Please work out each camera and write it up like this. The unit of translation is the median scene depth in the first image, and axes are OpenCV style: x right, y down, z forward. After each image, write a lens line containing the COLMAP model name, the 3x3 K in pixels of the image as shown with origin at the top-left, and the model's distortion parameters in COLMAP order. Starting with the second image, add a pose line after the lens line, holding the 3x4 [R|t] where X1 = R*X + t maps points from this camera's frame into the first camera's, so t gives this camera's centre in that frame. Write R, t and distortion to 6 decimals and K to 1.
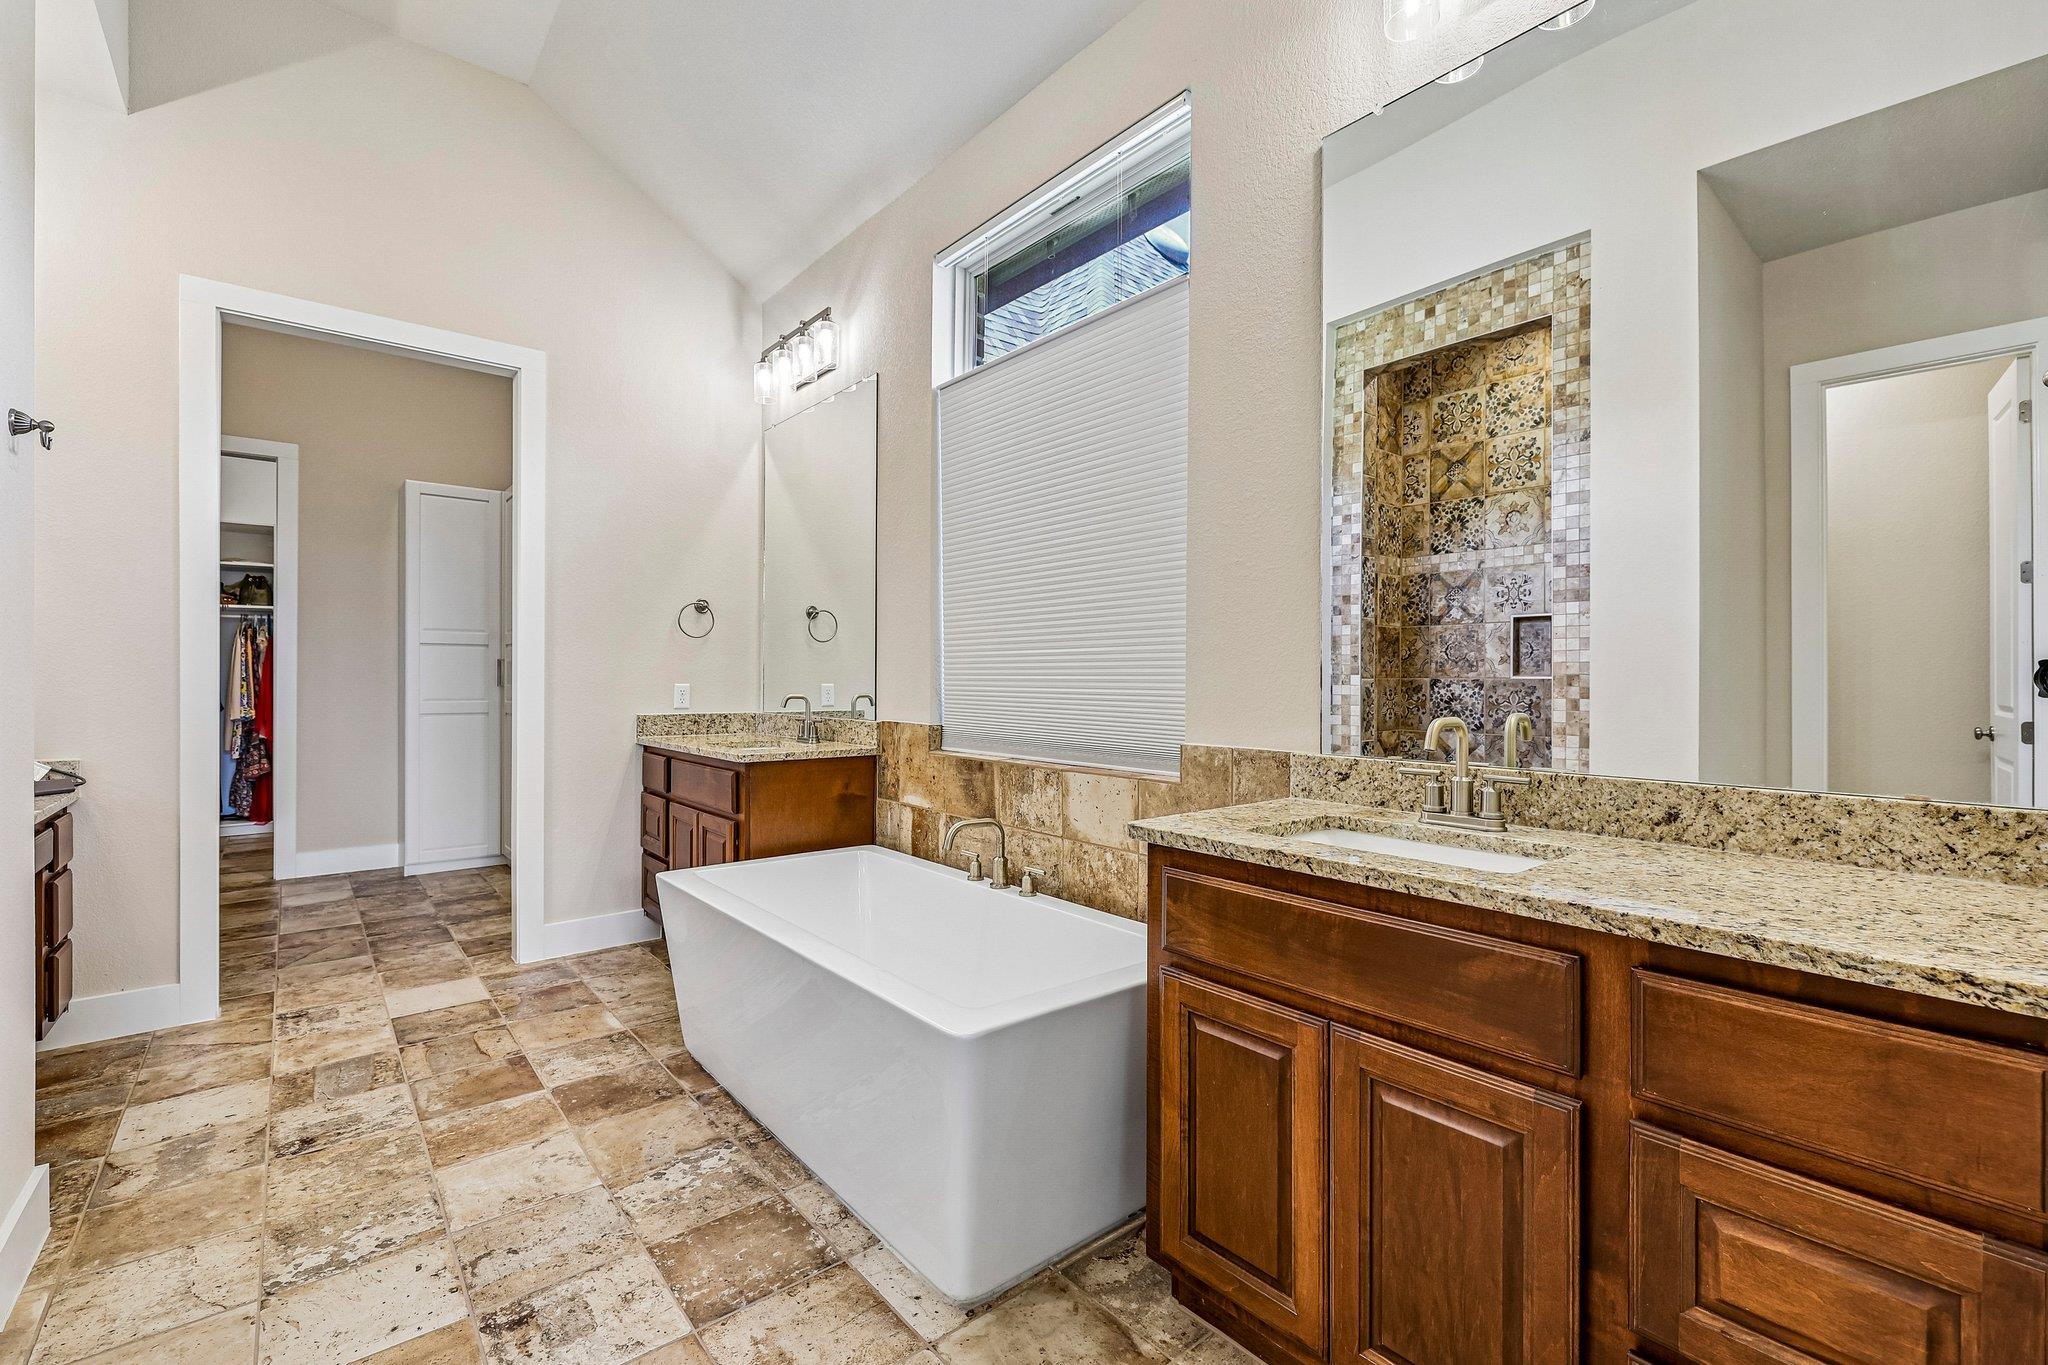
lens RADIAL K [[883.8, 0, 1027.1], [0, 883.8, 680.2], [0, 0, 1]] dist [0.005825, 0.000492]
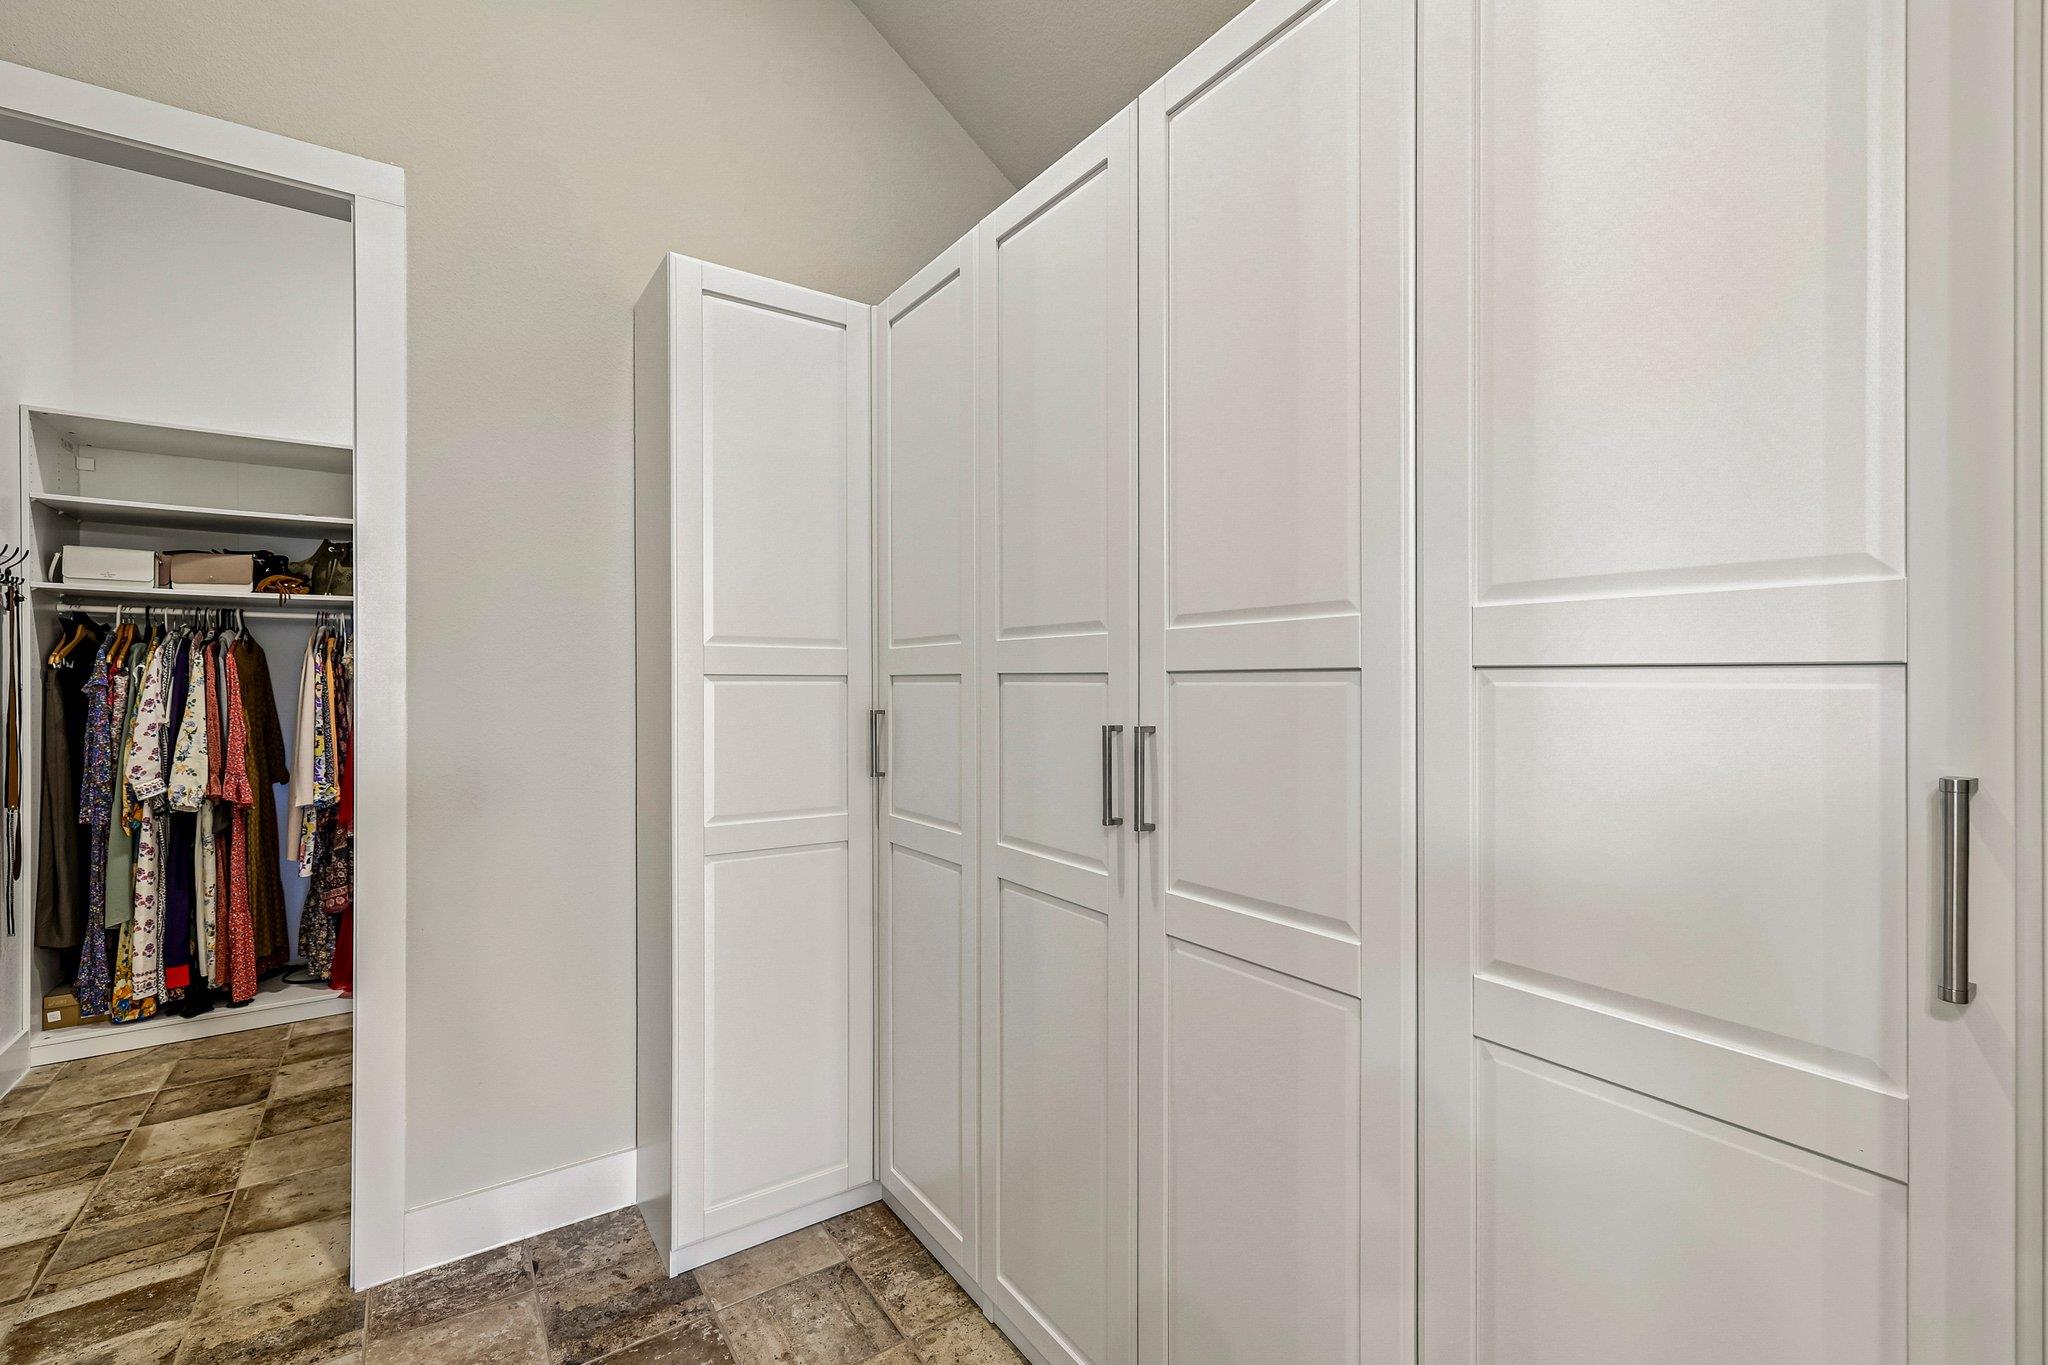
lens RADIAL K [[883.8, 0, 1027.1], [0, 883.8, 680.2], [0, 0, 1]] dist [0.005825, 0.000492]
pose [[0.996536, -0.004913, -0.083015, -0.403826], [0.005076, 0.999986, 0.001752, -0.031101], [0.083006, -0.002167, 0.996547, 0.493317]]
